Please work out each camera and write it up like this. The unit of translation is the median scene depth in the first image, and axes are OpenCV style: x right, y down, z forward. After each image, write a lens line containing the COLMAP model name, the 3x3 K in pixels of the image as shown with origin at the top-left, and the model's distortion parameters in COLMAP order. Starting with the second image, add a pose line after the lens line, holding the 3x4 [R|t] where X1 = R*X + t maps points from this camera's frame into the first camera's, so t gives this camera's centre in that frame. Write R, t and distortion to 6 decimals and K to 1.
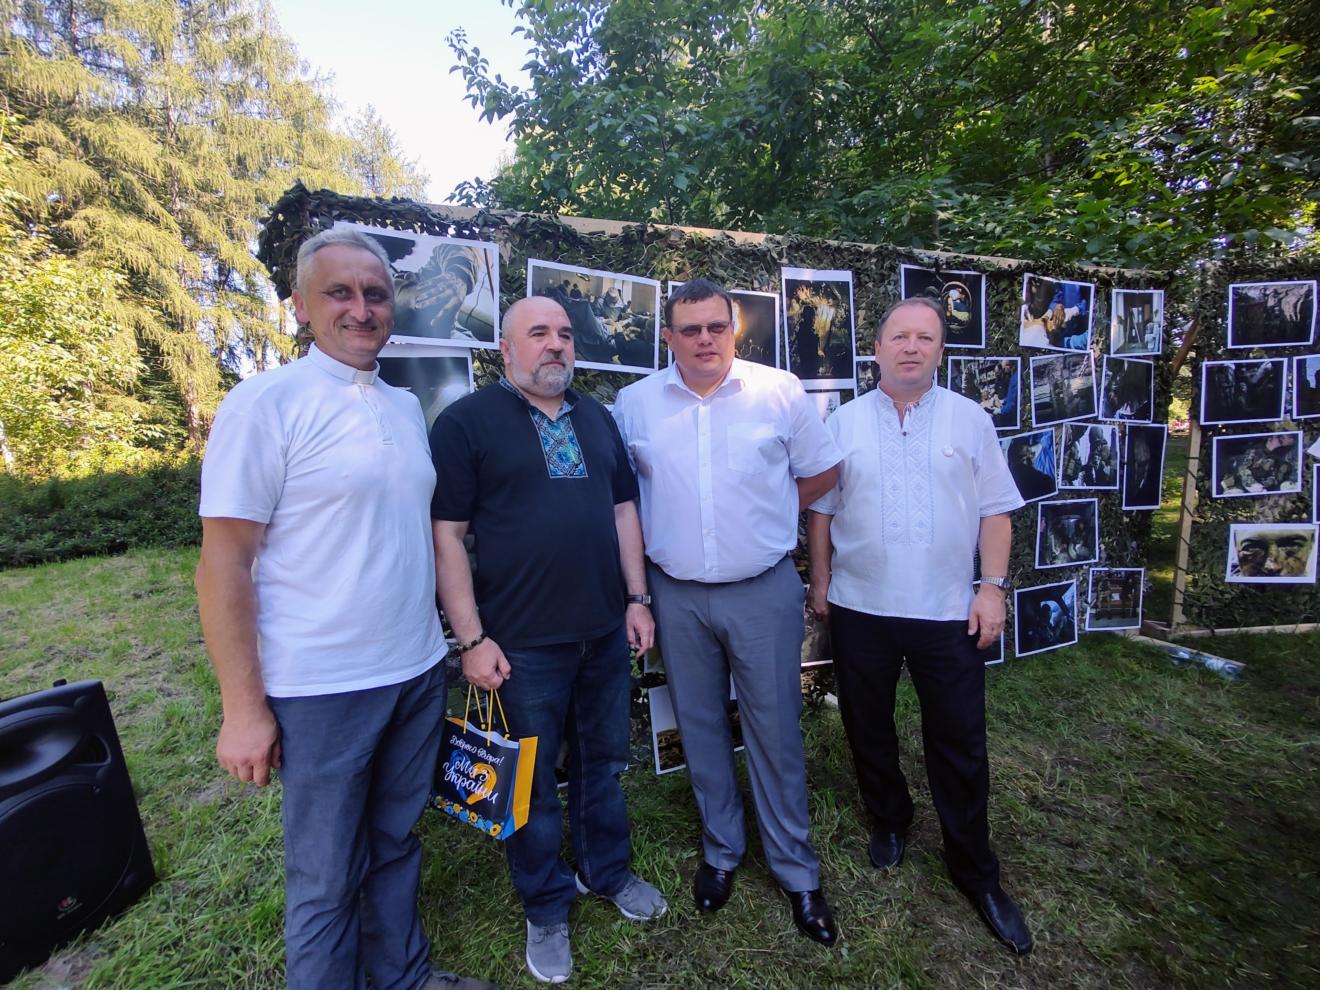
lens RADIAL K [[645.4, 0, 659.1], [0, 645.4, 488.4], [0, 0, 1]] dist [-0.001179, -0.001320]
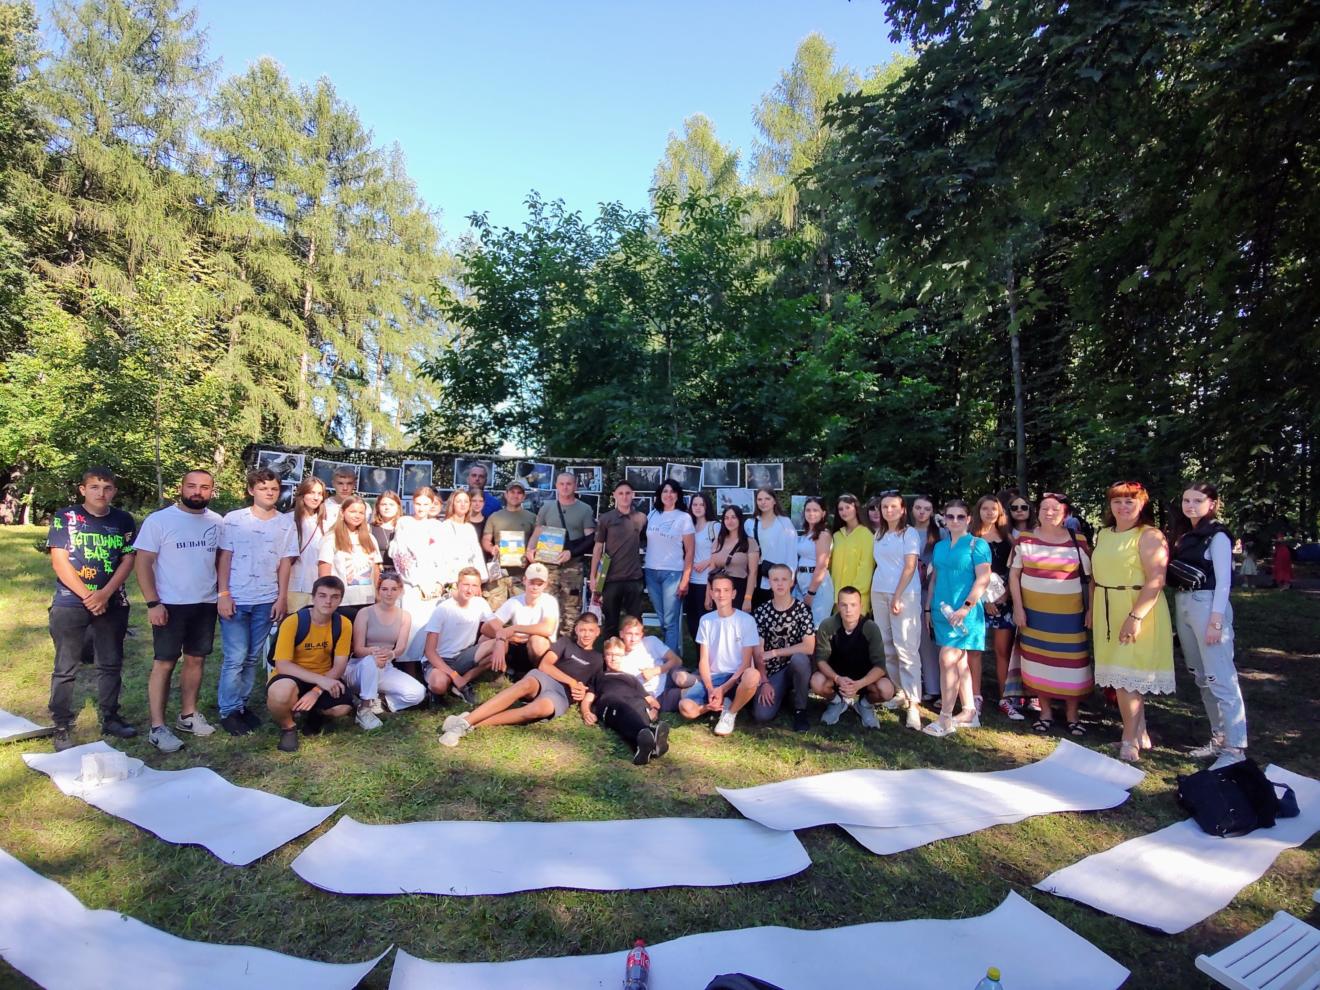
lens RADIAL K [[645.4, 0, 668.3], [0, 645.4, 492.2], [0, 0, 1]] dist [-0.001179, -0.001320]
pose [[0.990789, 0.066856, -0.117762, 1.391729], [-0.080004, 0.990627, -0.110711, 0.045193], [0.109256, 0.119112, 0.986851, -1.471052]]
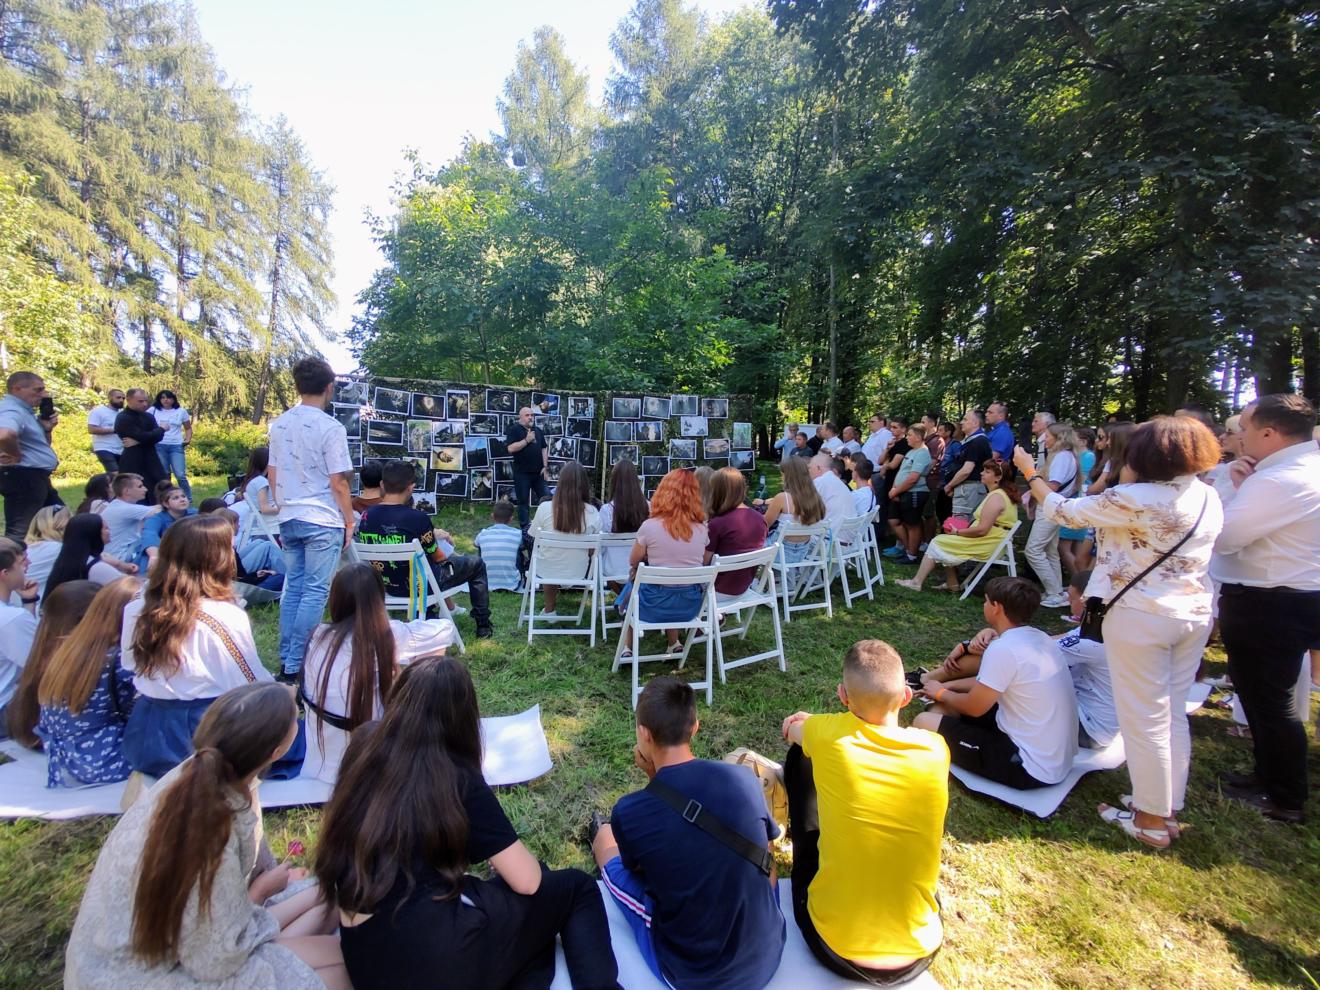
lens RADIAL K [[645.4, 0, 666.4], [0, 645.4, 490.3], [0, 0, 1]] dist [-0.001179, -0.001320]
pose [[0.984436, 0.064258, 0.163574, 0.671516], [-0.062191, 0.997907, -0.017736, 0.188521], [-0.164372, 0.007287, 0.986372, -2.292455]]
